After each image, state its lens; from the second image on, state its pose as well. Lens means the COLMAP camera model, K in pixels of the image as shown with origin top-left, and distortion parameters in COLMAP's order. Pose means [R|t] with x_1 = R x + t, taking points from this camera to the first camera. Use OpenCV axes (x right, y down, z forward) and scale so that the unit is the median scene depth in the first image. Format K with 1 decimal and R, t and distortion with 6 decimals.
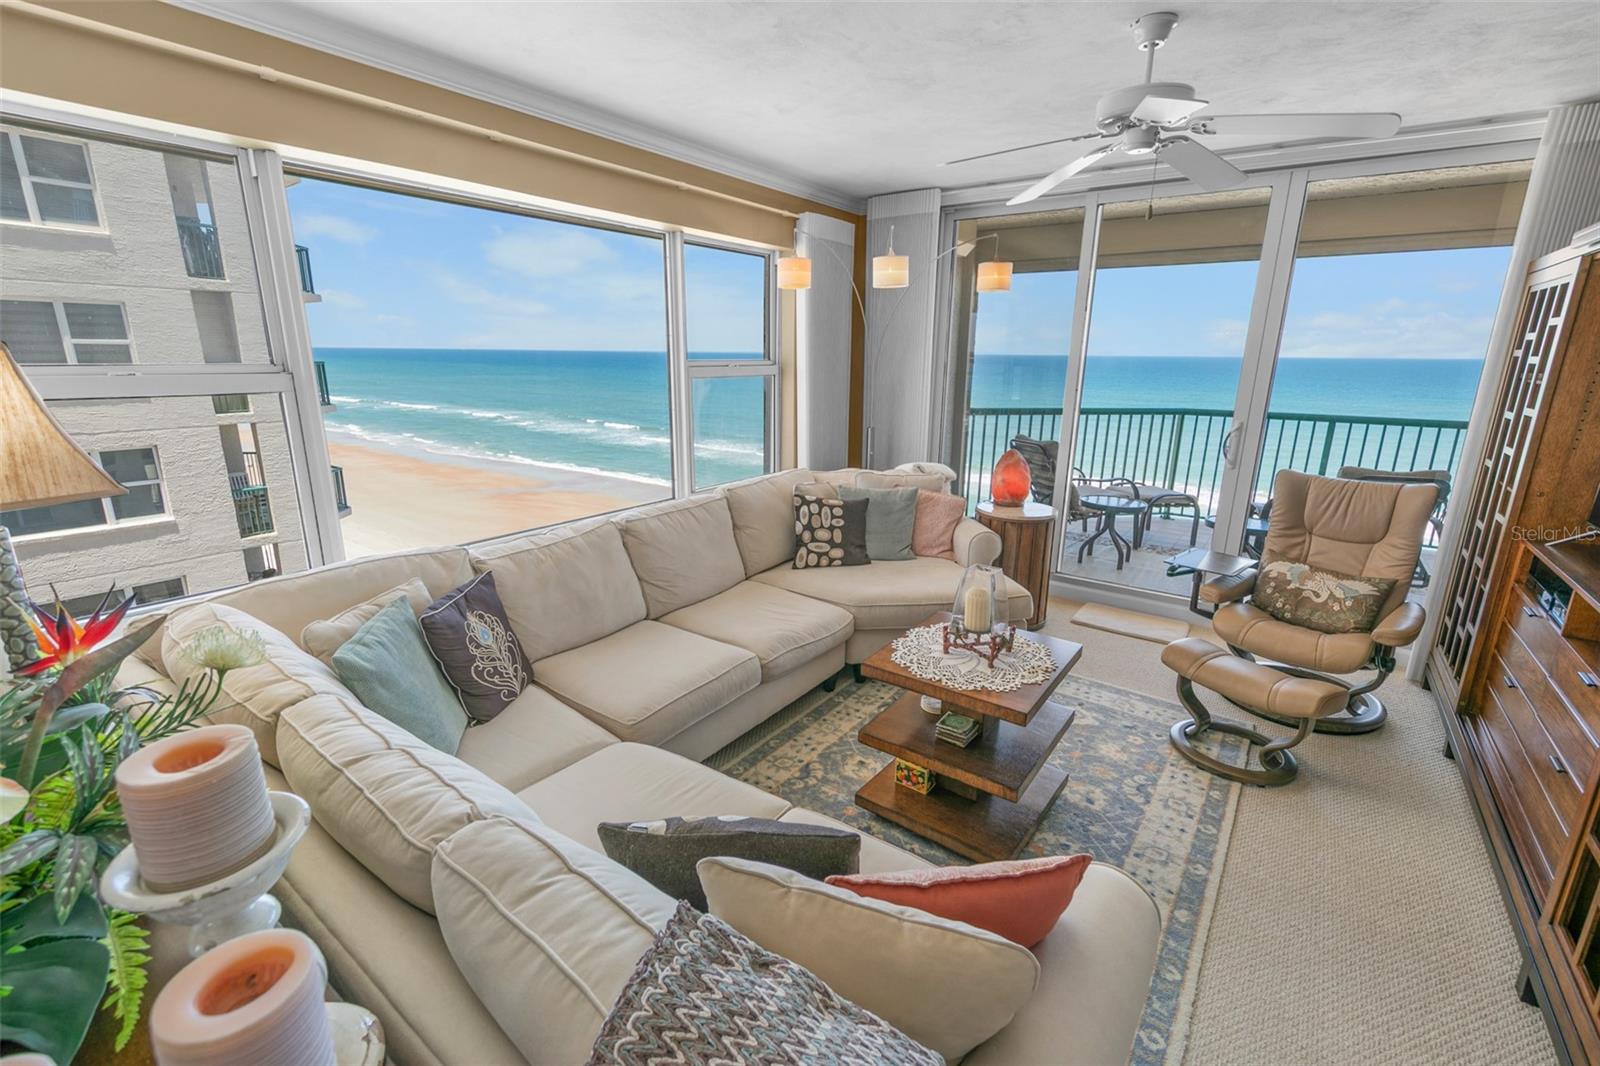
lens RADIAL K [[690.8, 0, 796.3], [0, 690.8, 530.2], [0, 0, 1]] dist [0.009510, -0.000079]
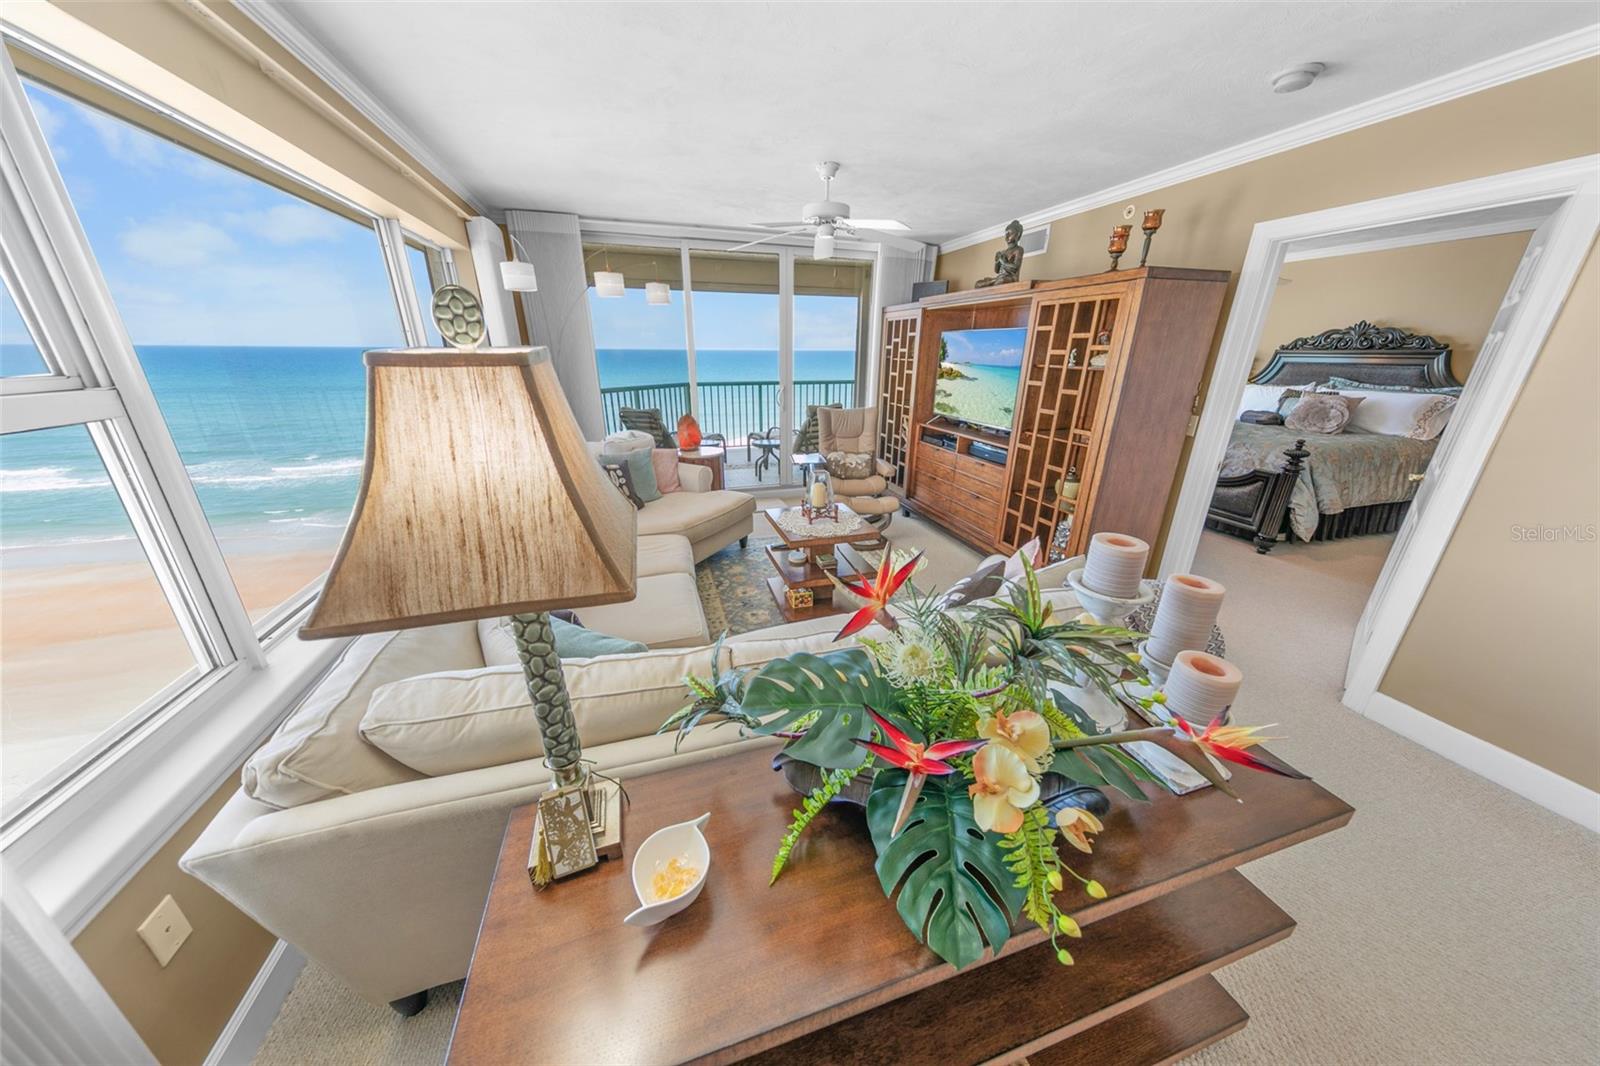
lens RADIAL K [[499.1, 0, 796.2], [0, 499.1, 528.9], [0, 0, 1]] dist [0.007330, -0.000387]
pose [[0.607276, -0.278817, 0.743960, -0.592342], [0.202193, 0.959804, 0.194664, -0.051828], [-0.768332, 0.032209, 0.639241, 0.171493]]
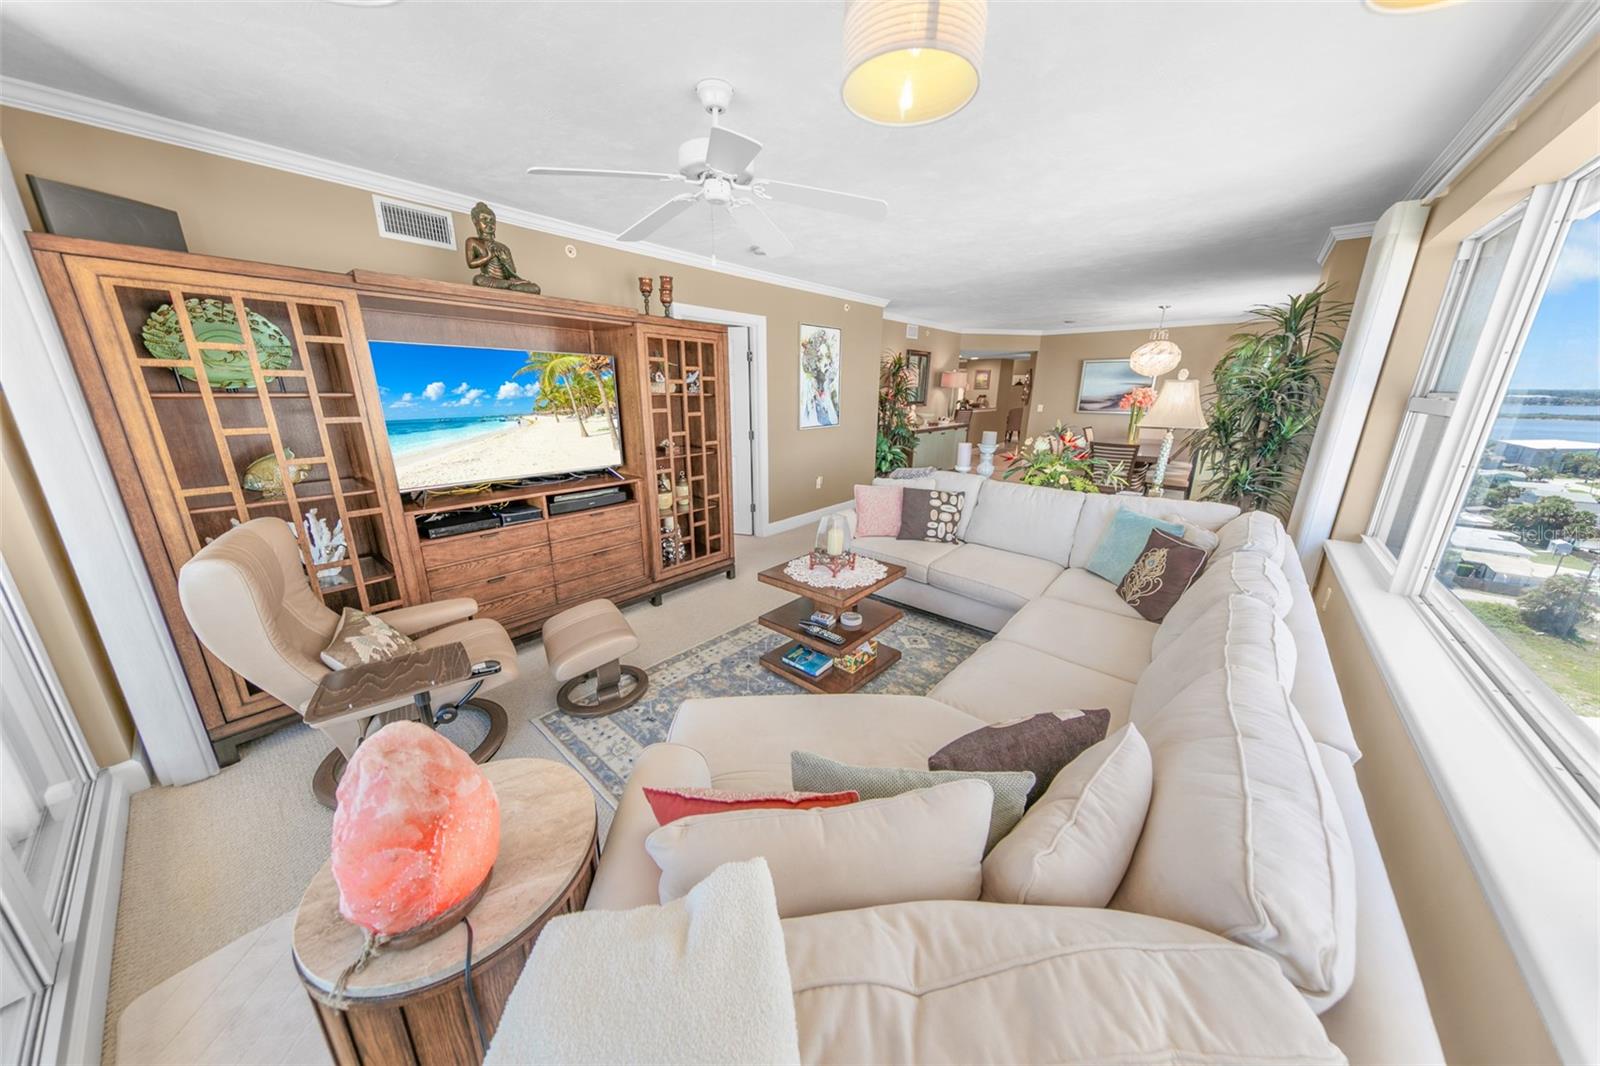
lens RADIAL K [[499.1, 0, 796.2], [0, 499.1, 528.9], [0, 0, 1]] dist [0.007330, -0.000387]
pose [[-0.996951, -0.035017, 0.069727, 0.212183], [0.004968, 0.863337, 0.504604, -0.375424], [-0.077867, 0.503412, -0.860531, 1.531411]]
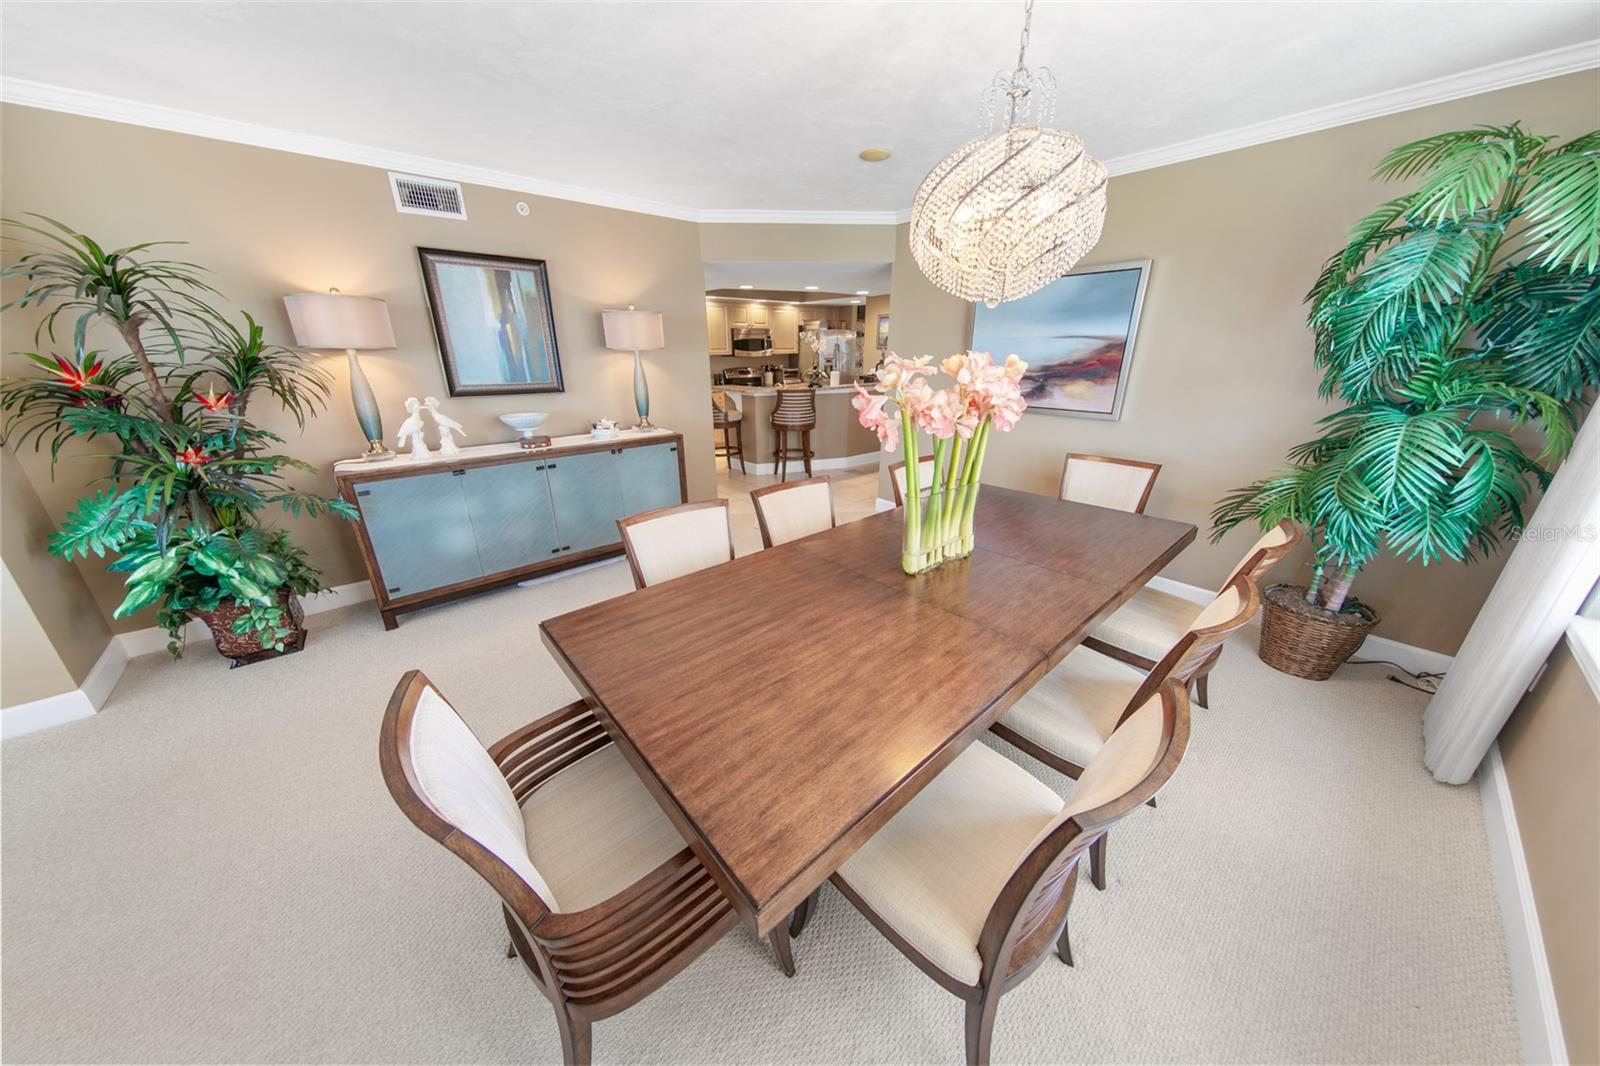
lens RADIAL K [[499.1, 0, 796.2], [0, 499.1, 528.9], [0, 0, 1]] dist [0.007330, -0.000387]
pose [[-0.976976, -0.081375, 0.197221, -1.159888], [0.045524, 0.823602, 0.565338, 0.077745], [-0.208436, 0.561300, -0.800935, -0.322037]]
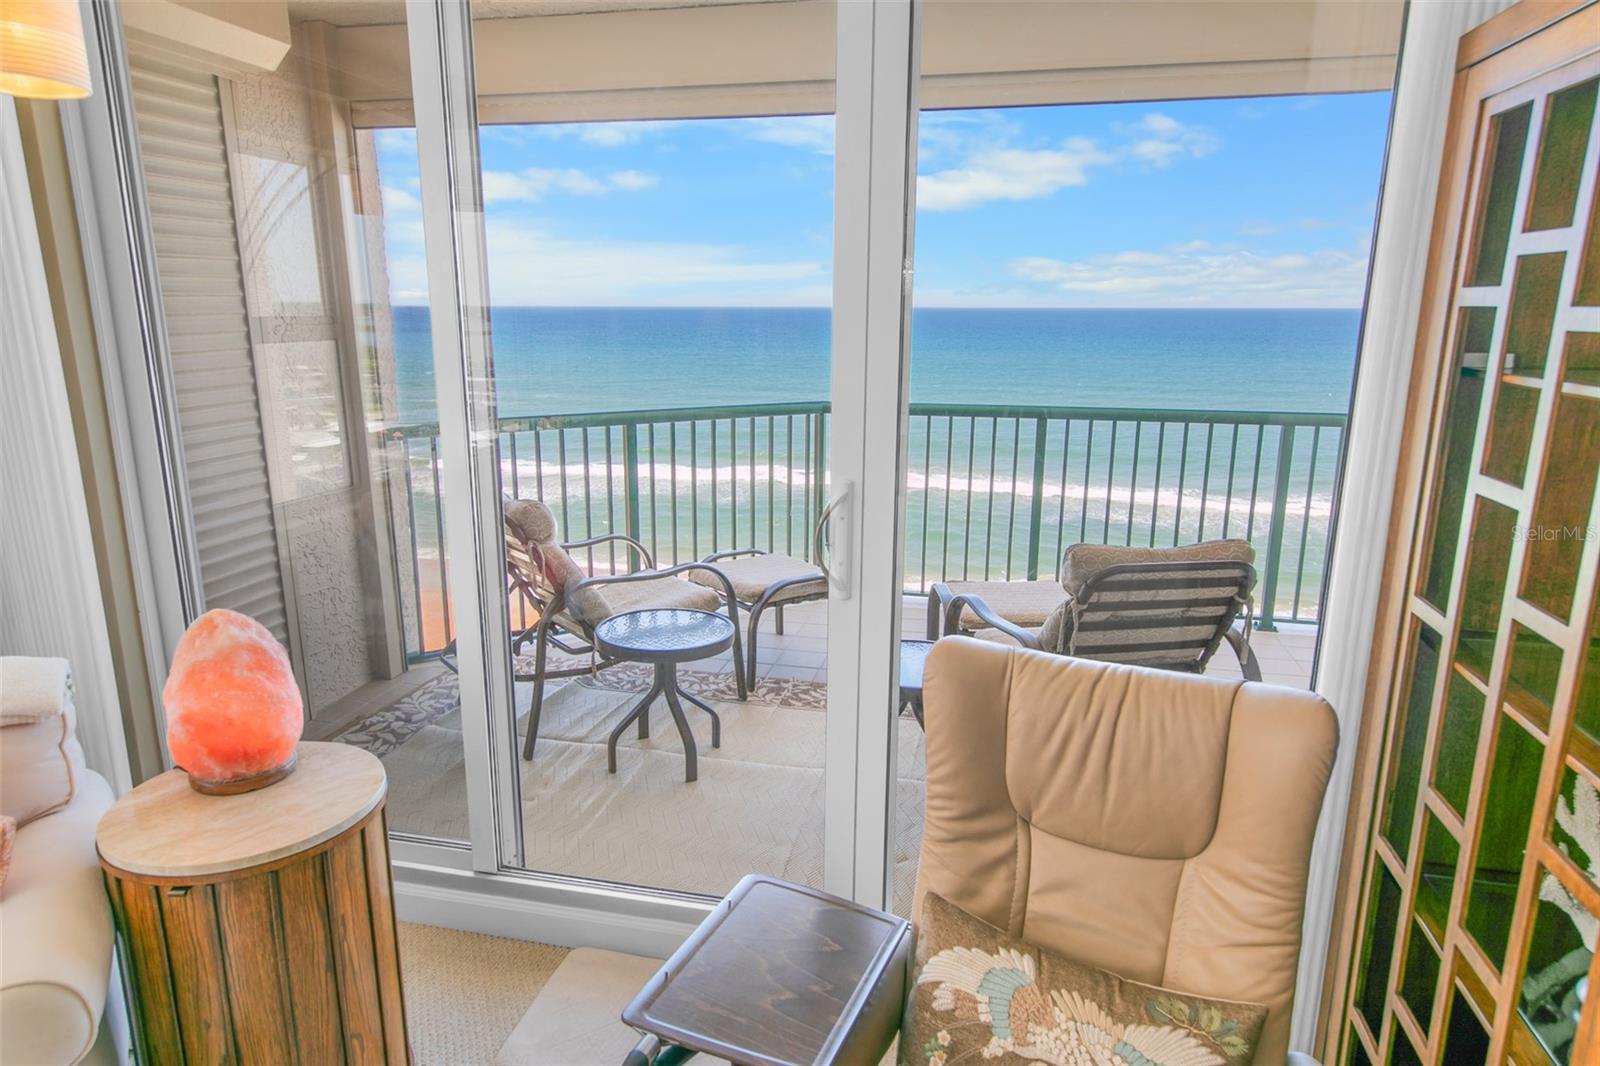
lens RADIAL K [[979.6, 0, 800.0], [0, 979.6, 533.0], [0, 0, 1]] dist [0.005432, 0.001850]
pose [[0.915077, -0.098572, 0.391048, 0.542130], [0.106759, 0.994285, 0.000809, -0.173093], [-0.388893, 0.041007, 0.920370, 0.694290]]
